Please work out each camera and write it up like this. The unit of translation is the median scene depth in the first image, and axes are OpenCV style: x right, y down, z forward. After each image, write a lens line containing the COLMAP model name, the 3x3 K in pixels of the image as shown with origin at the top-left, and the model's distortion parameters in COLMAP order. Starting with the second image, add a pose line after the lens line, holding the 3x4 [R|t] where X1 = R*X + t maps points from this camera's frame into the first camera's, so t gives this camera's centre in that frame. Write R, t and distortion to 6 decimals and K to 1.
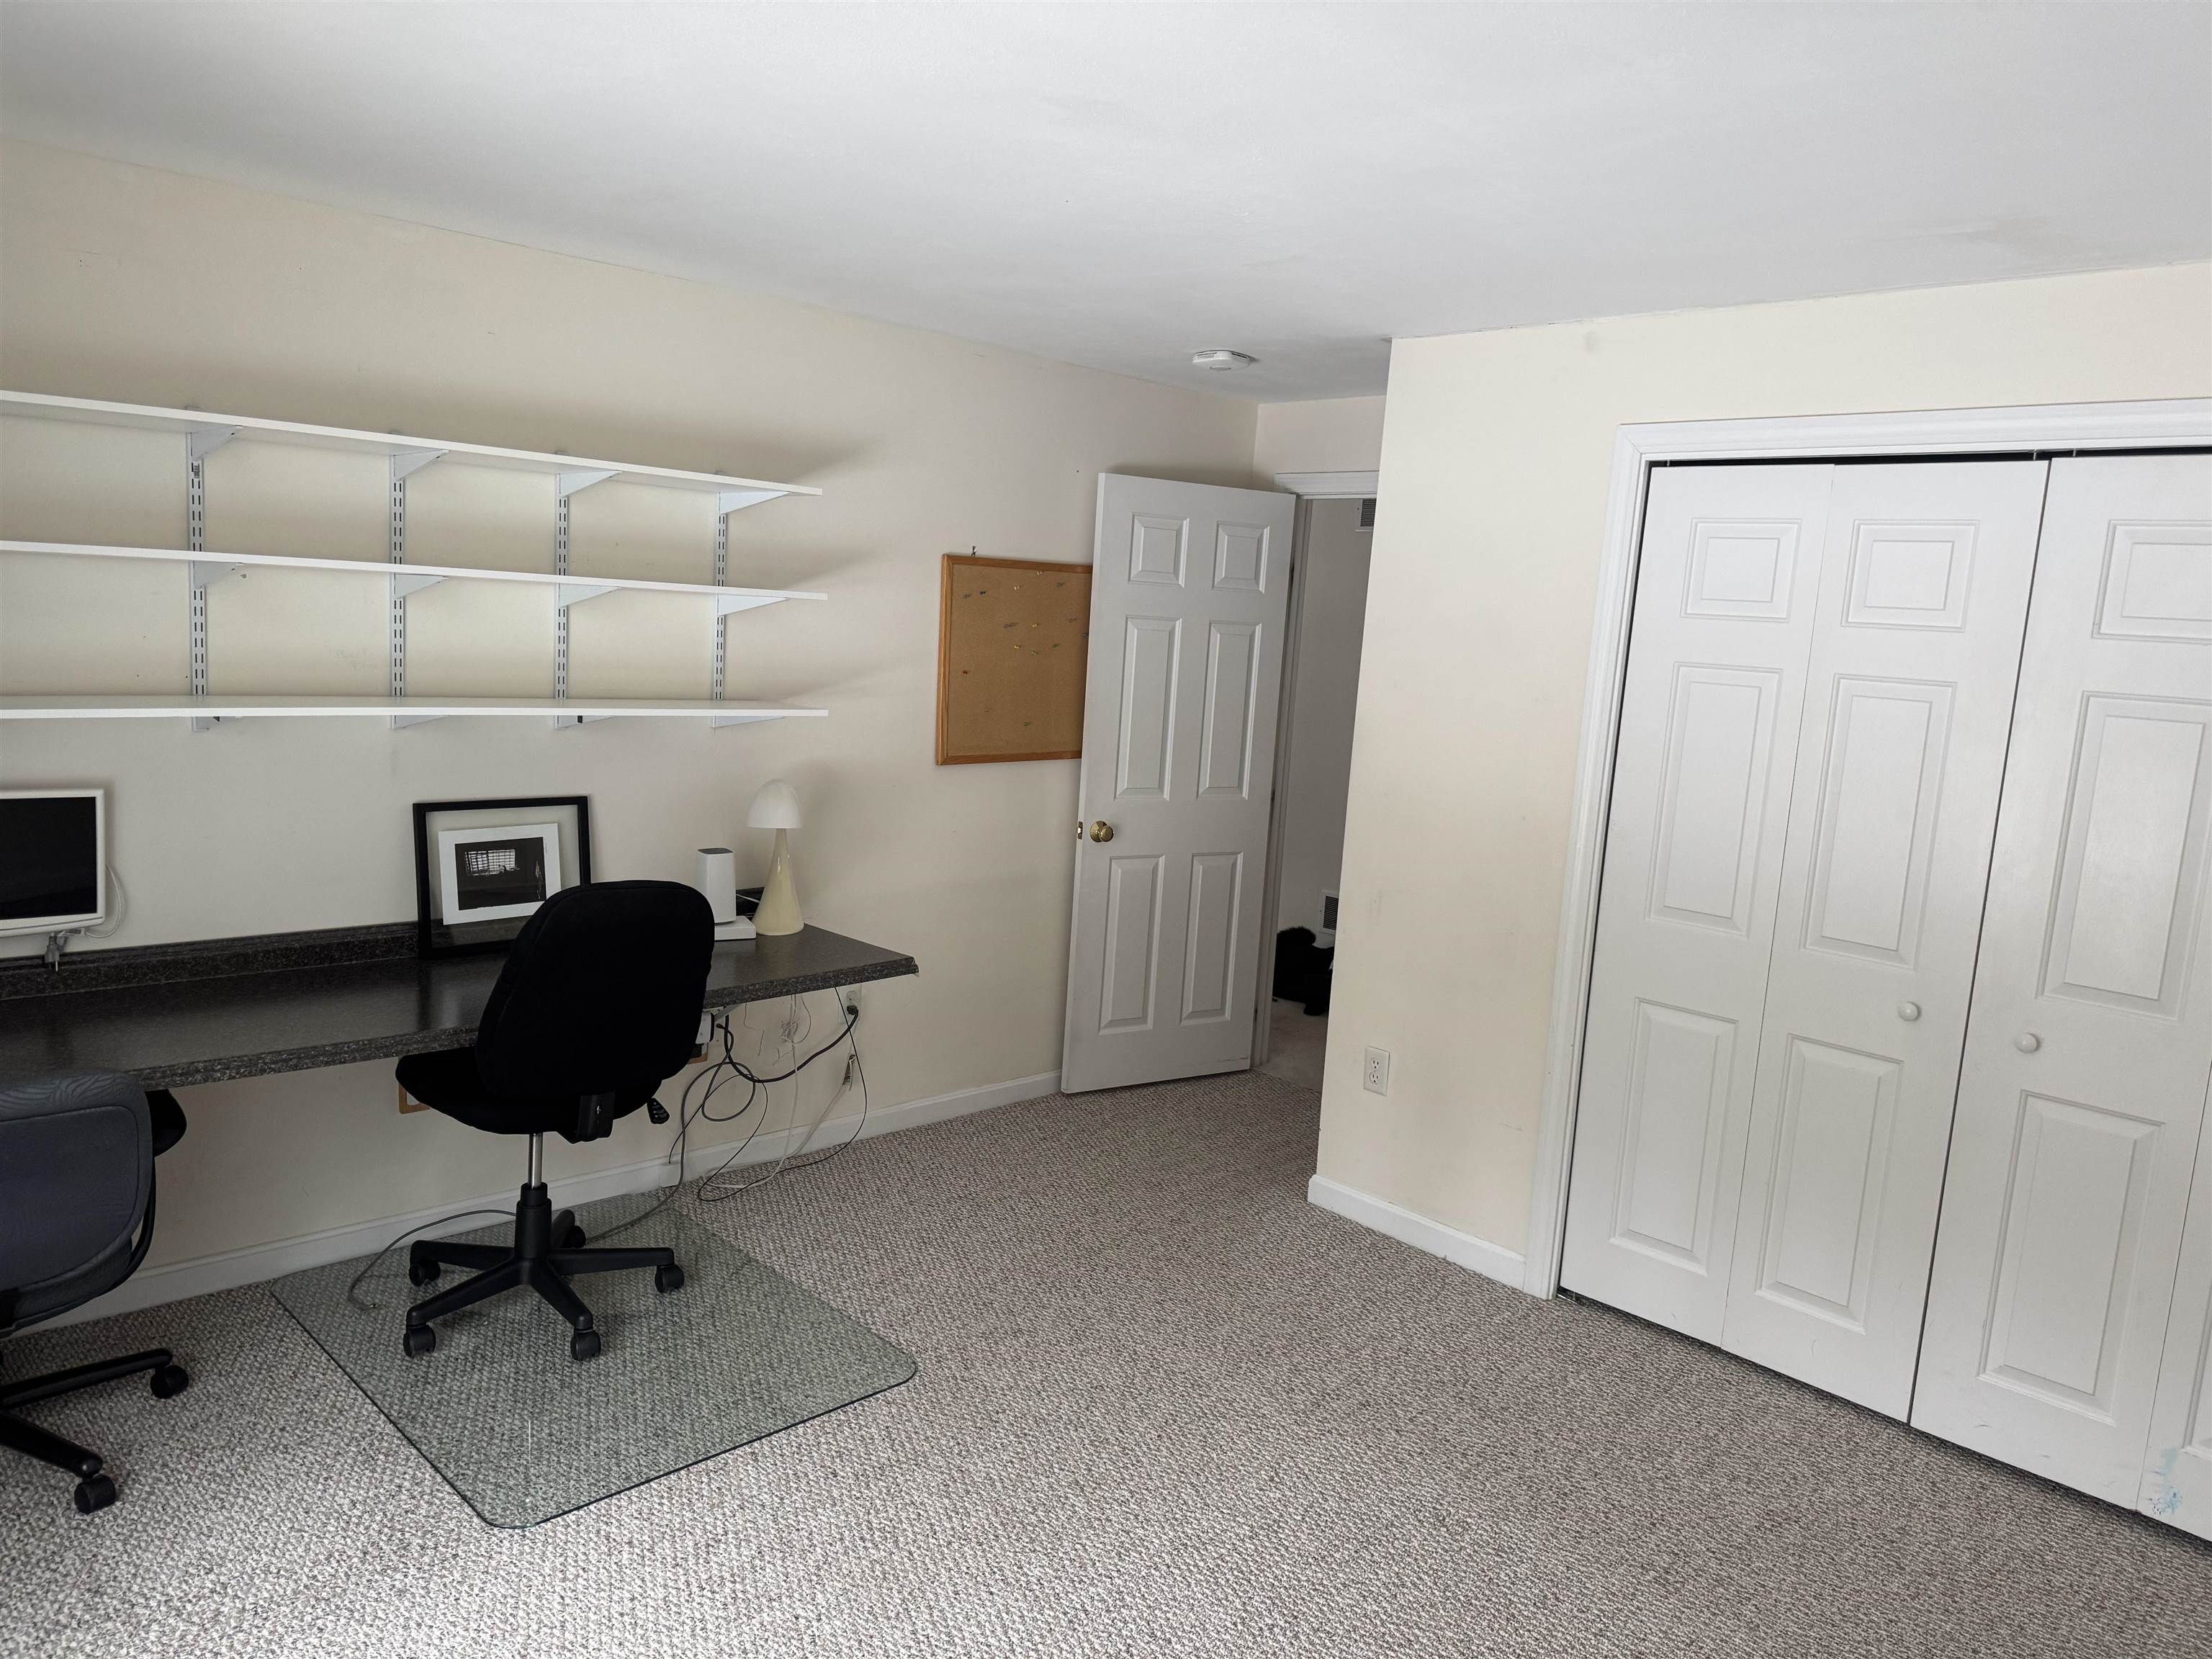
lens RADIAL K [[1539.9, 0, 1106.0], [0, 1539.9, 829.5], [0, 0, 1]] dist [0.118184, -0.136774]
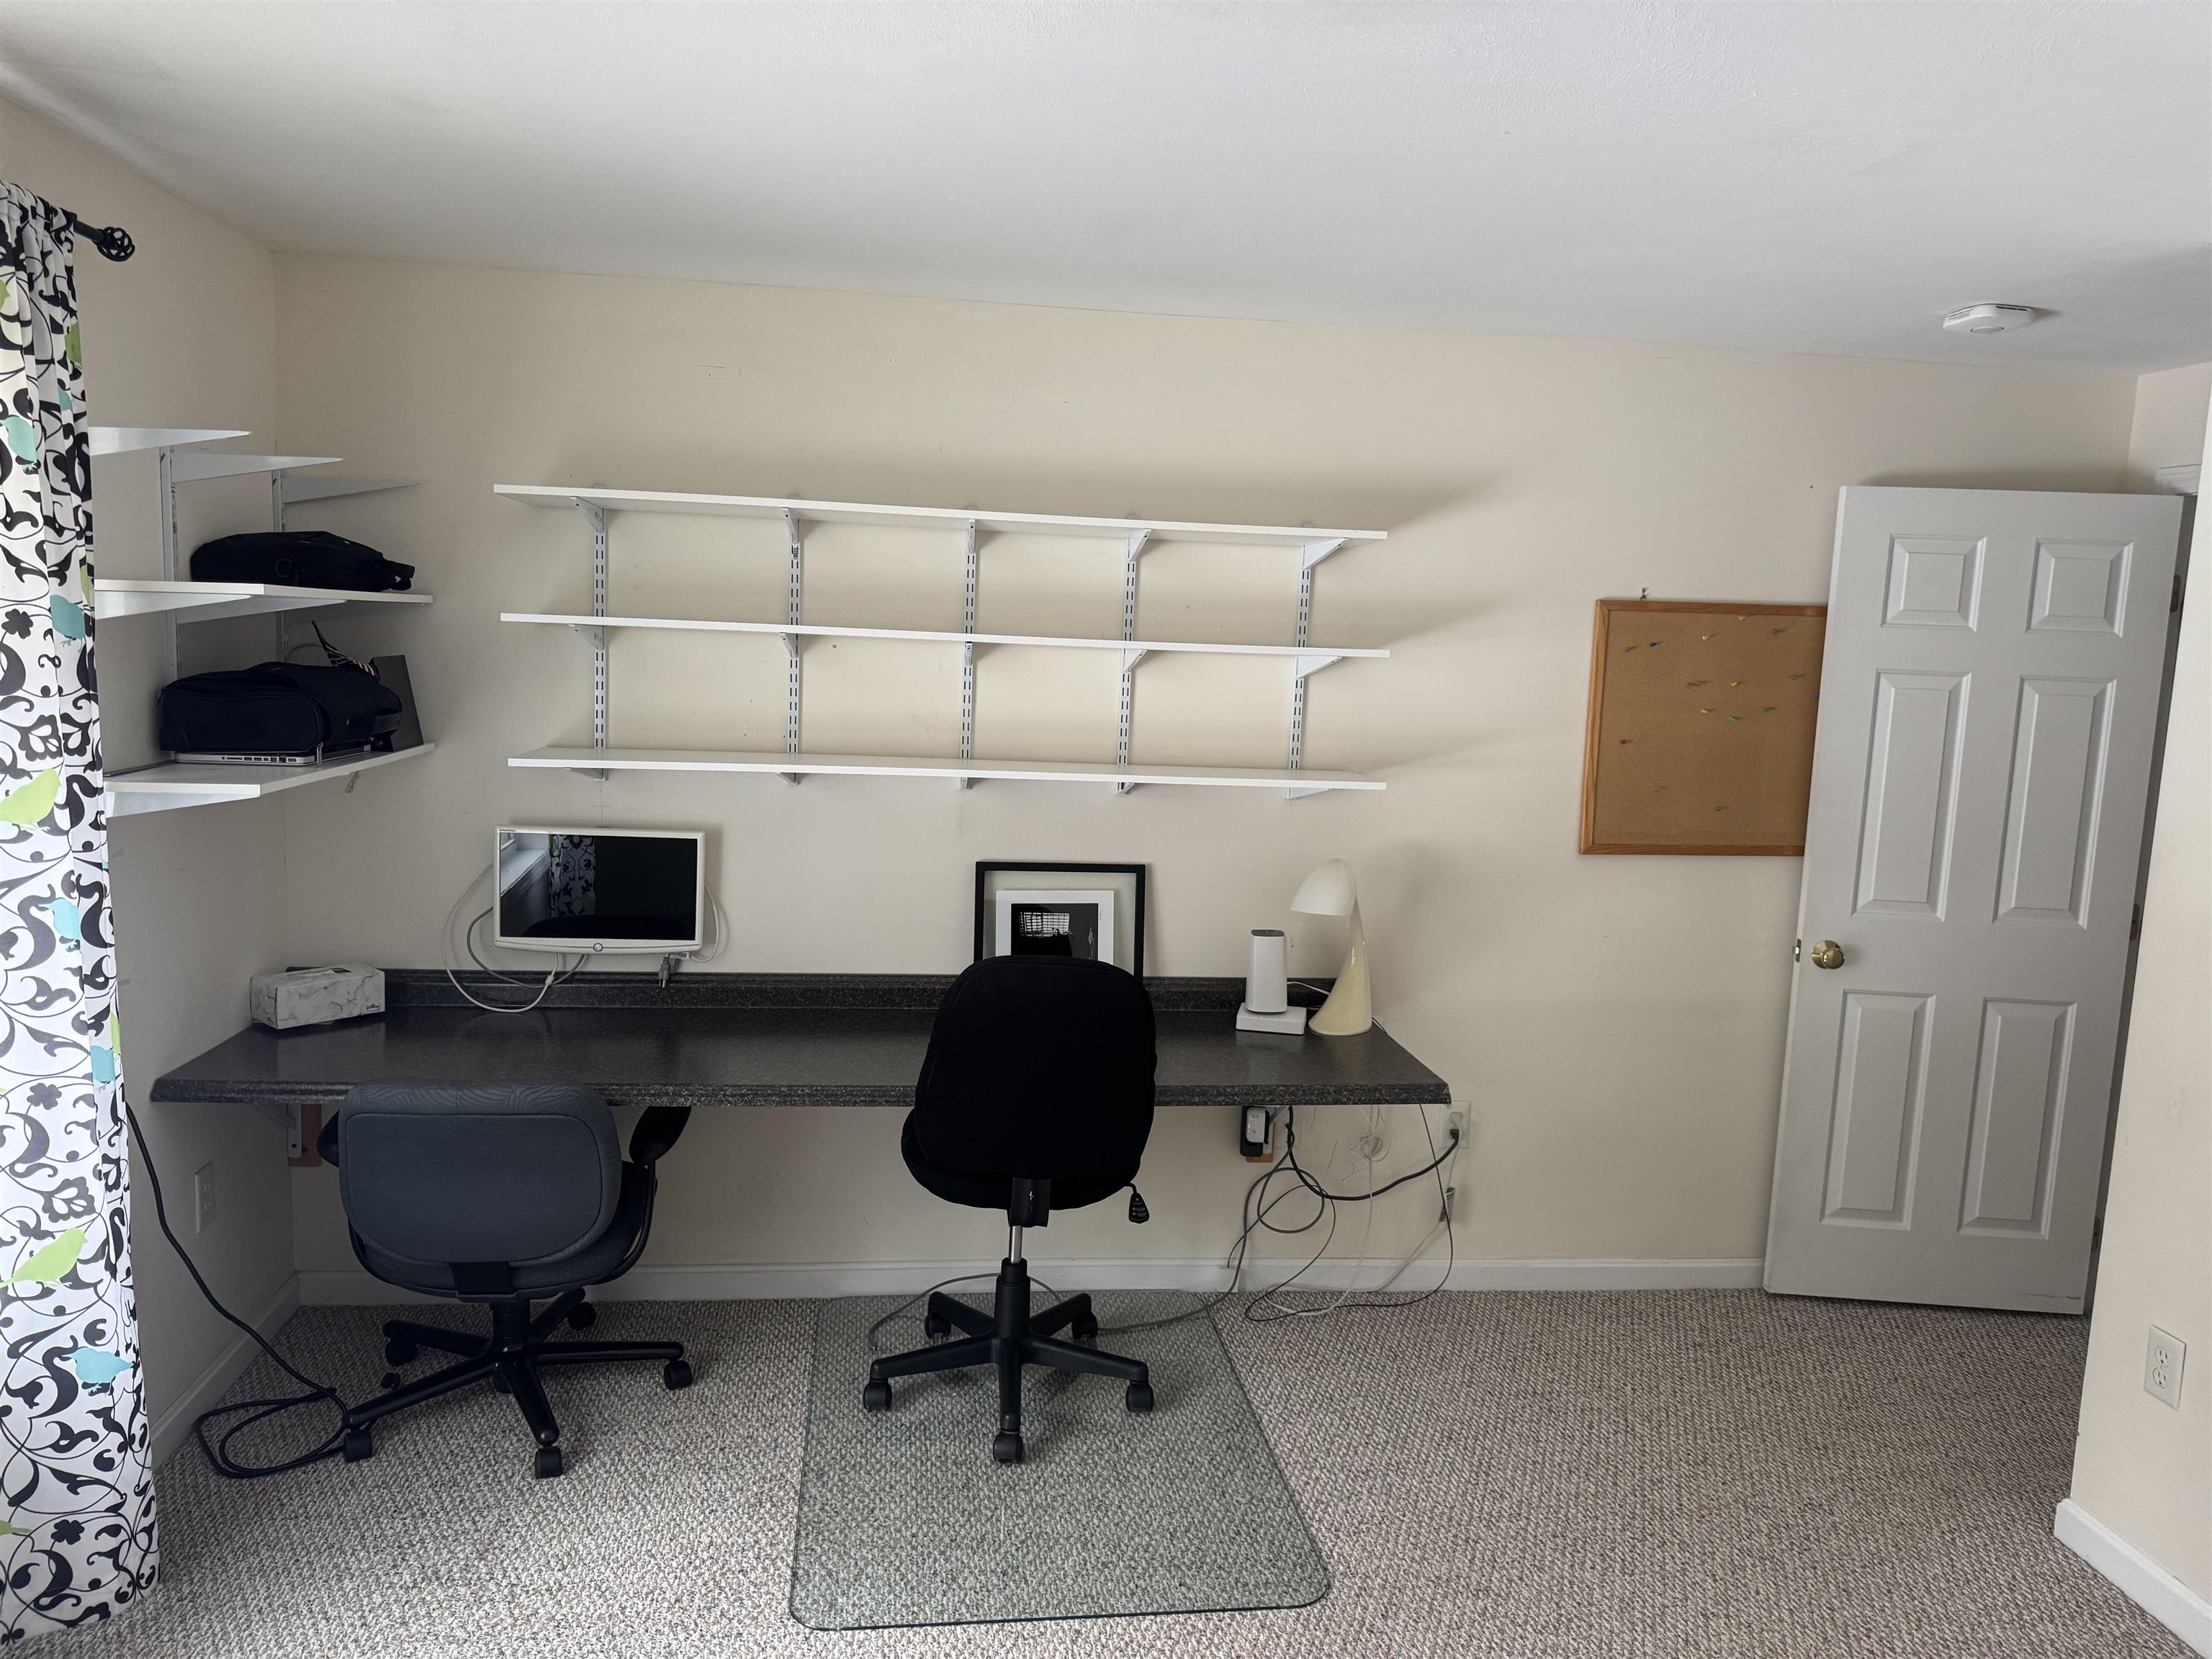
lens RADIAL K [[1550.0, 0, 1108.8], [0, 1550.0, 816.1], [0, 0, 1]] dist [0.116141, -0.139427]
pose [[0.804833, 0.040821, -0.592096, 0.210606], [-0.075529, 0.996565, -0.033960, -0.016460], [0.588676, 0.072053, 0.805152, 0.202164]]
